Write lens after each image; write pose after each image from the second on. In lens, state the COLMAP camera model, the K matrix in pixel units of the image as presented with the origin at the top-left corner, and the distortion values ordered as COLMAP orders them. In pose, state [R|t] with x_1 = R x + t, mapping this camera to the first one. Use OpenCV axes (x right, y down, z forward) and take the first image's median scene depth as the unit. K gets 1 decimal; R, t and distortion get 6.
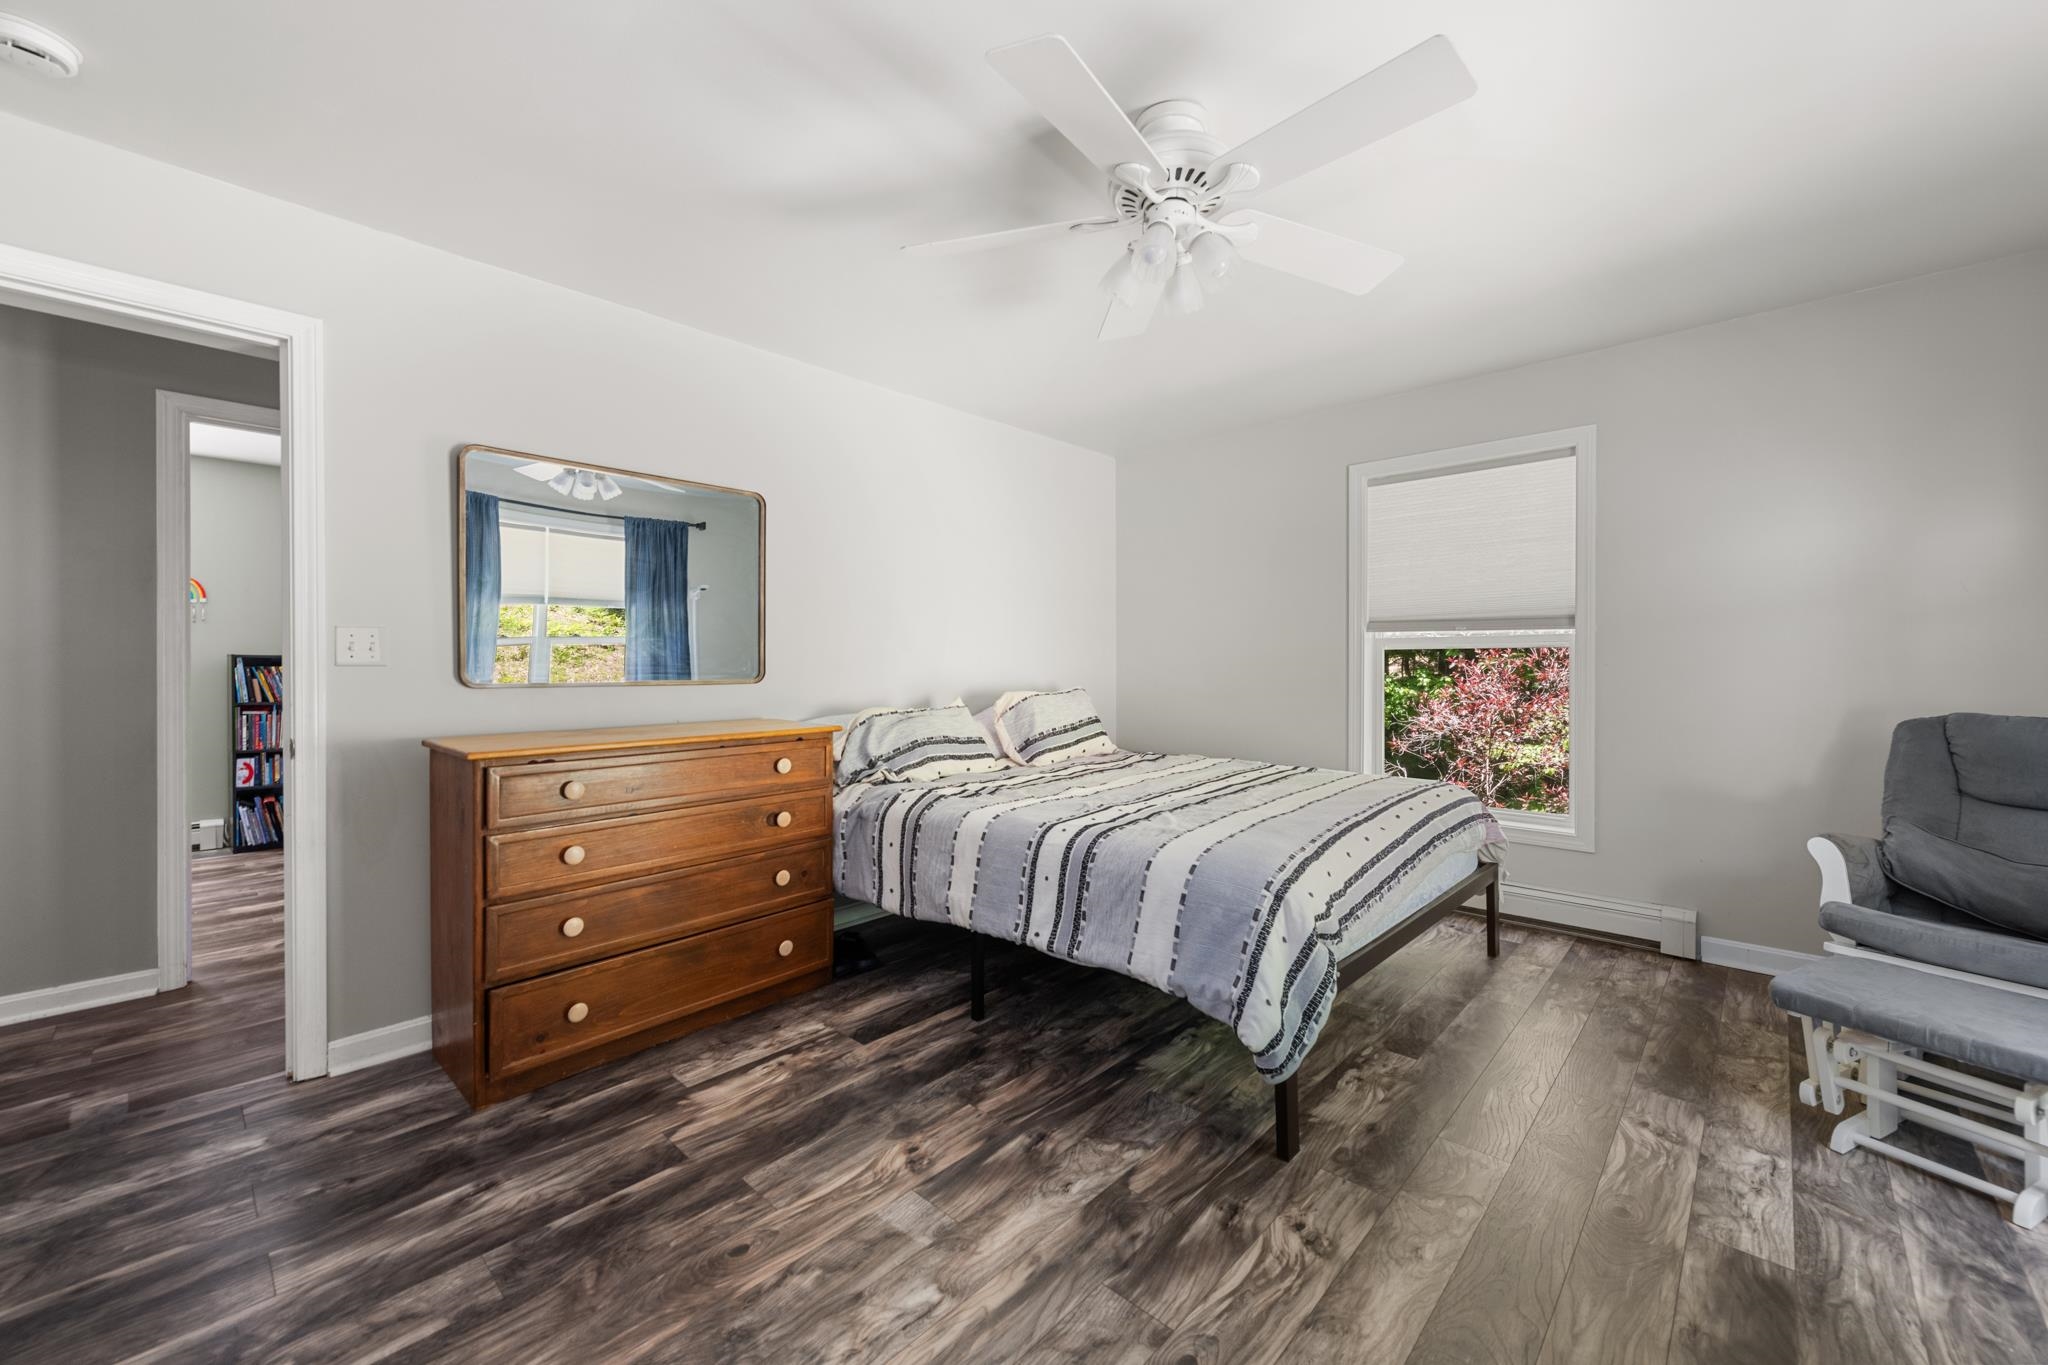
lens RADIAL K [[798.2, 0, 1030.3], [0, 798.2, 672.1], [0, 0, 1]] dist [0.015722, -0.005097]
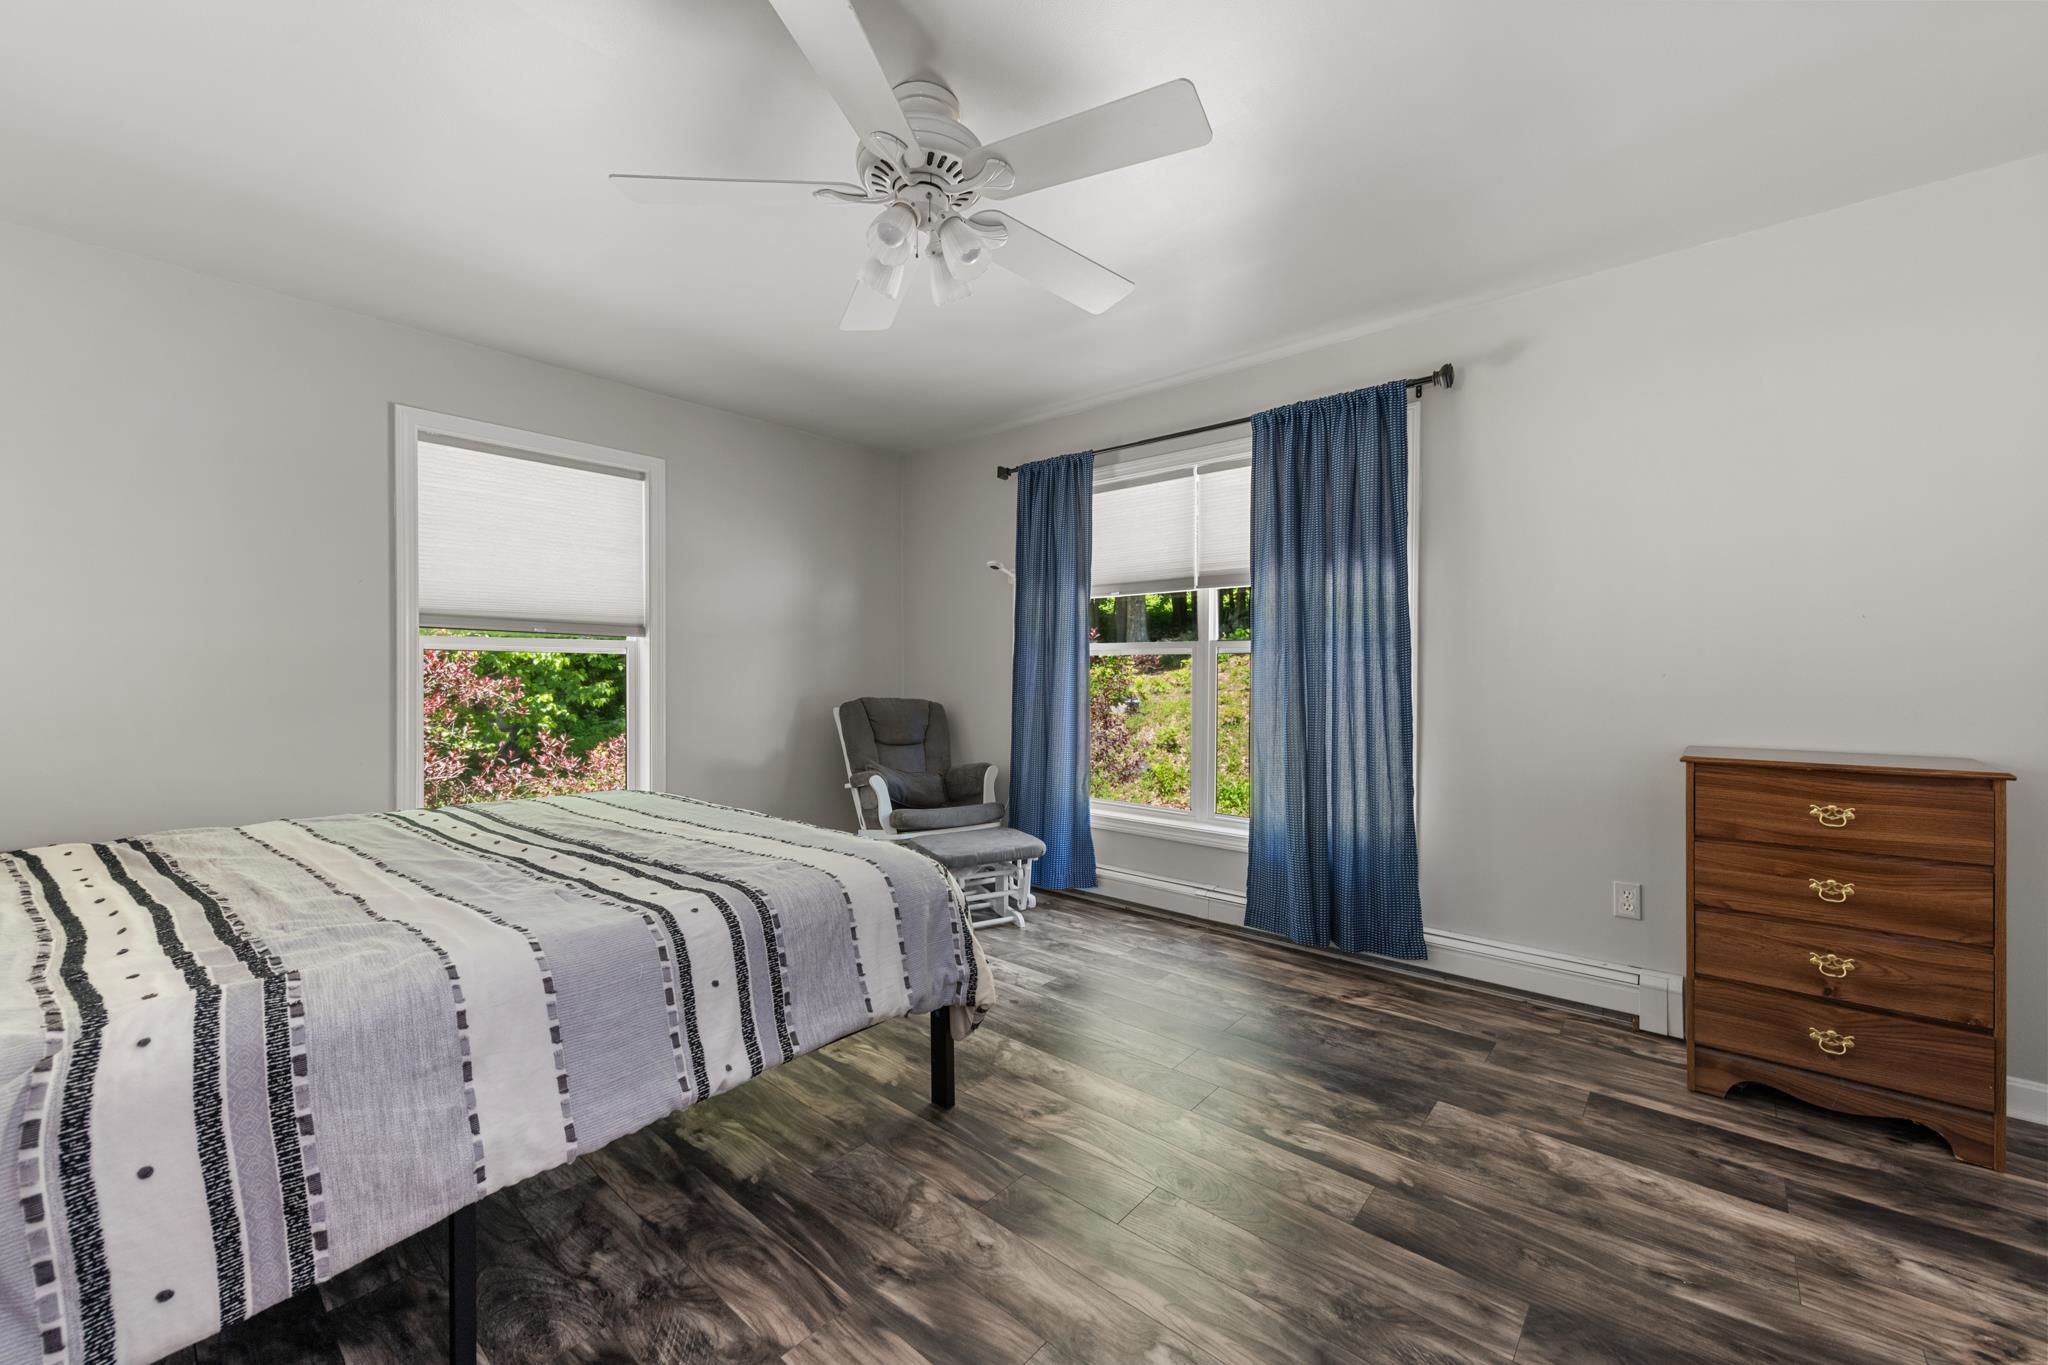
lens RADIAL K [[798.2, 0, 1030.3], [0, 798.2, 672.1], [0, 0, 1]] dist [0.015722, -0.005097]
pose [[-0.034922, -0.001898, 0.999388, -0.666158], [0.007862, 0.999967, 0.002174, -0.004602], [-0.999359, 0.007933, -0.034906, 0.756258]]
